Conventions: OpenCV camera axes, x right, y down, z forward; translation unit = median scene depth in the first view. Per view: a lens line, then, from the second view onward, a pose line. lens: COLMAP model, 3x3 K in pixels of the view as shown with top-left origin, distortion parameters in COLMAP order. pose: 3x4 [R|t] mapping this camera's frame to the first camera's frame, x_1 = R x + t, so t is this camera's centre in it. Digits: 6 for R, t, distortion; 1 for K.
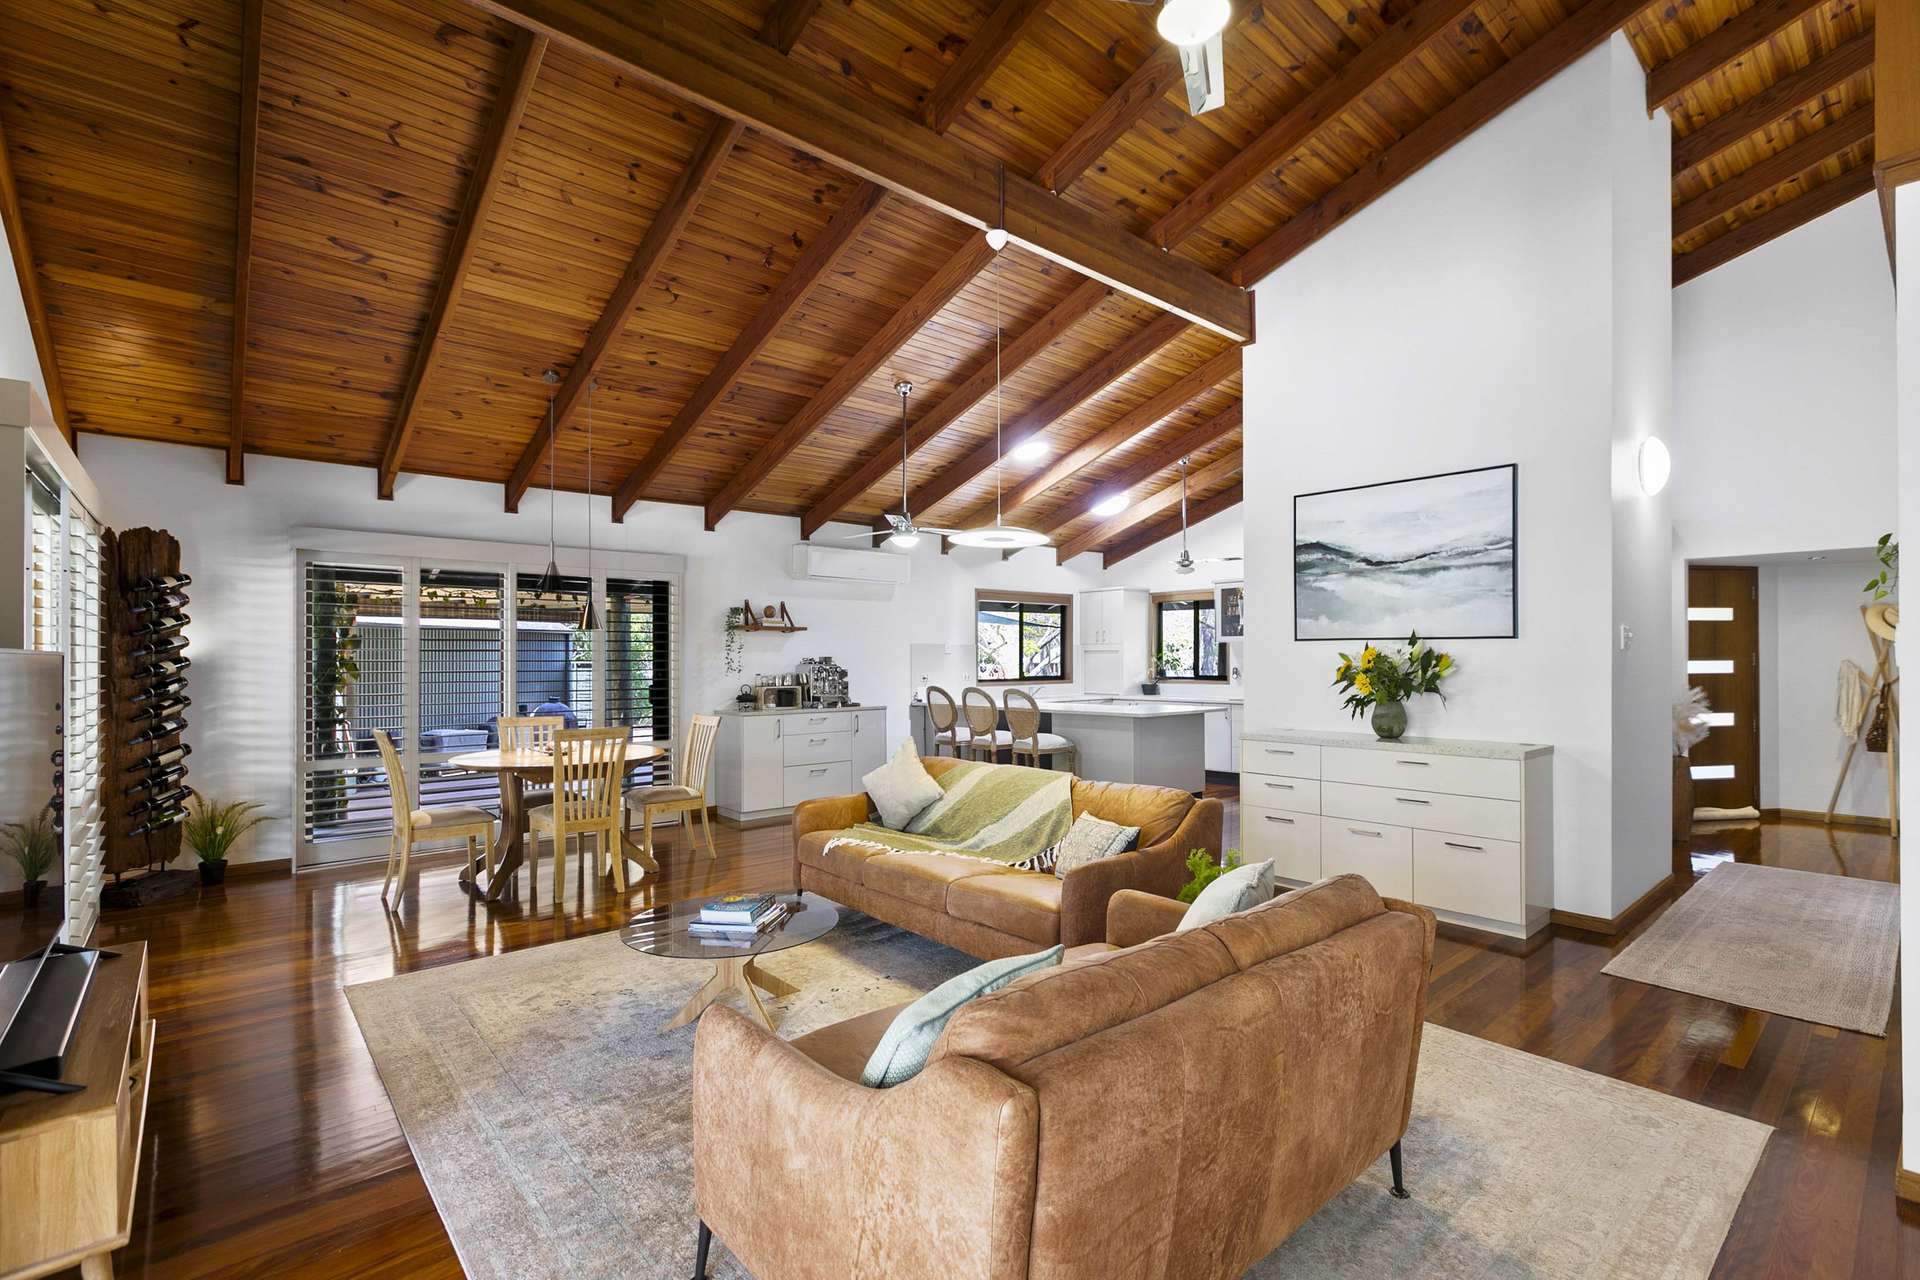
lens RADIAL K [[868.2, 0, 959.8], [0, 868.2, 646.1], [0, 0, 1]] dist [0.001676, -0.000609]
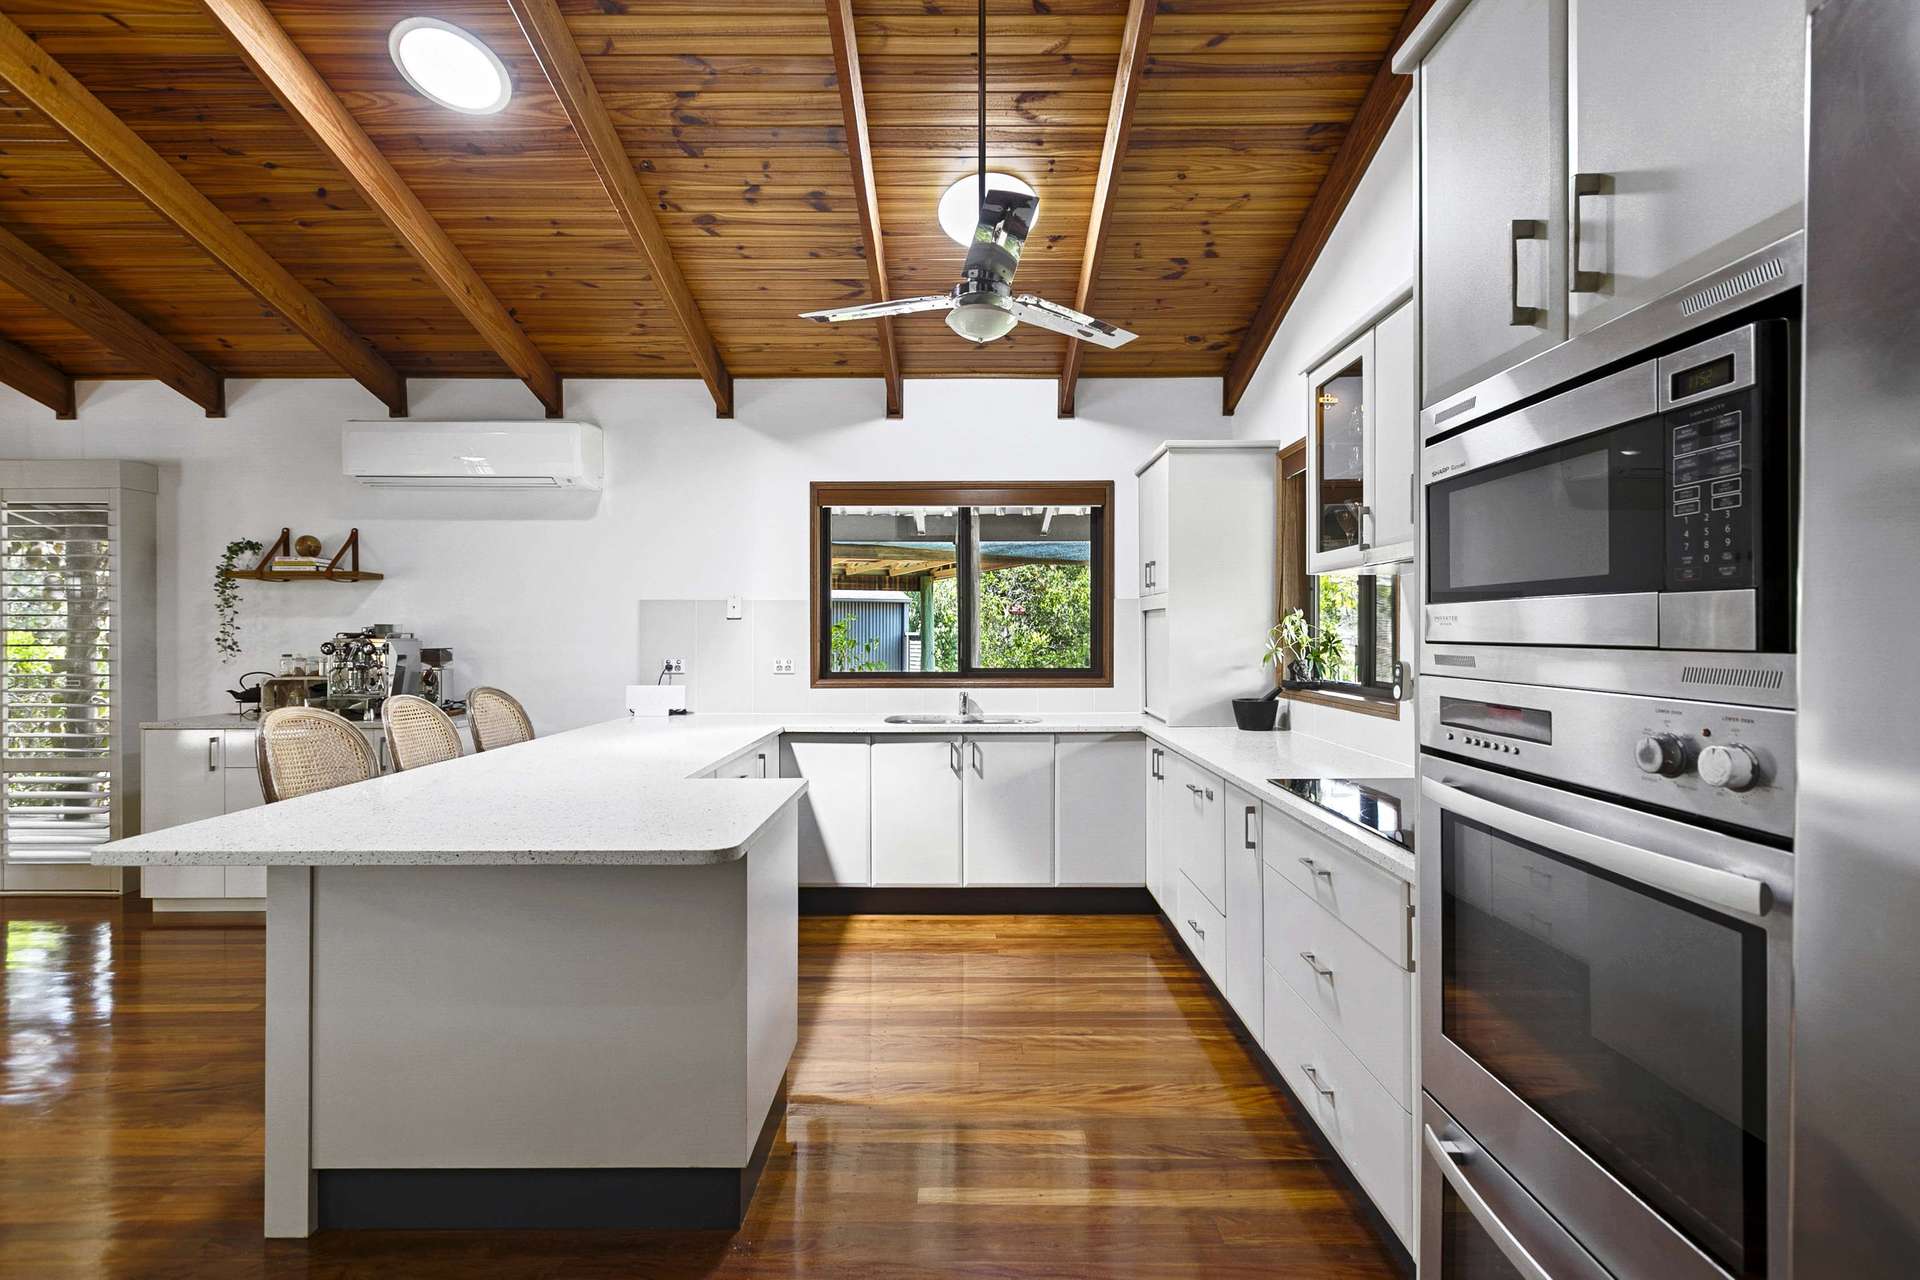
lens RADIAL K [[868.2, 0, 954.6], [0, 868.2, 630.0], [0, 0, 1]] dist [0.001676, -0.000609]
pose [[0.744962, 0.005081, -0.667087, 0.480736], [0.002540, 0.999942, 0.010452, 0.011729], [0.667102, -0.009481, 0.744906, 0.824163]]
